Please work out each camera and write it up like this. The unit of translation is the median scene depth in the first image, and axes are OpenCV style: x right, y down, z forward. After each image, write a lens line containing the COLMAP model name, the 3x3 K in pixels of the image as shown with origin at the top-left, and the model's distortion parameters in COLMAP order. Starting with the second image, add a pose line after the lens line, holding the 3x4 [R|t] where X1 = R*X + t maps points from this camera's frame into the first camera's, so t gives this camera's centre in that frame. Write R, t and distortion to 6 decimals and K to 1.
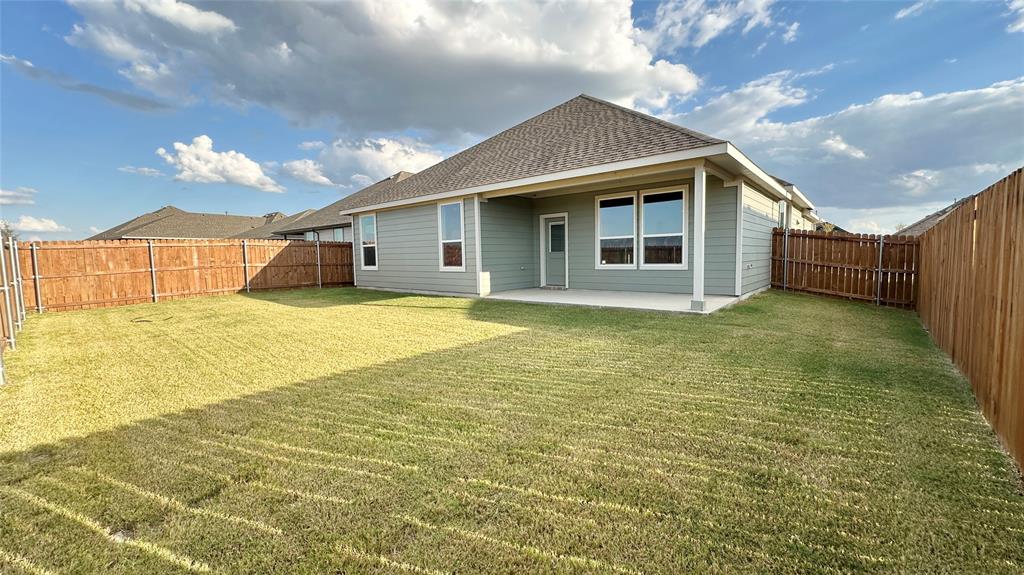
lens RADIAL K [[404.7, 0, 510.7], [0, 404.7, 288.8], [0, 0, 1]] dist [-0.005773, -0.000469]
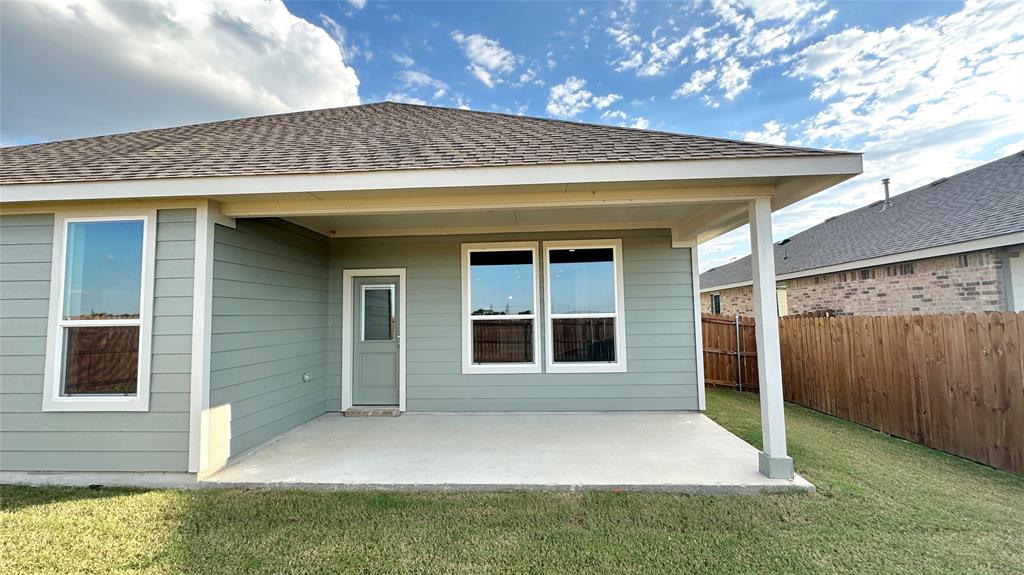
lens RADIAL K [[404.7, 0, 511.7], [0, 404.7, 287.8], [0, 0, 1]] dist [-0.005773, -0.000469]
pose [[0.797263, 0.048515, 0.601680, -0.075211], [0.048196, 0.988466, -0.143566, -0.082728], [-0.601705, 0.143458, 0.785729, 0.520076]]
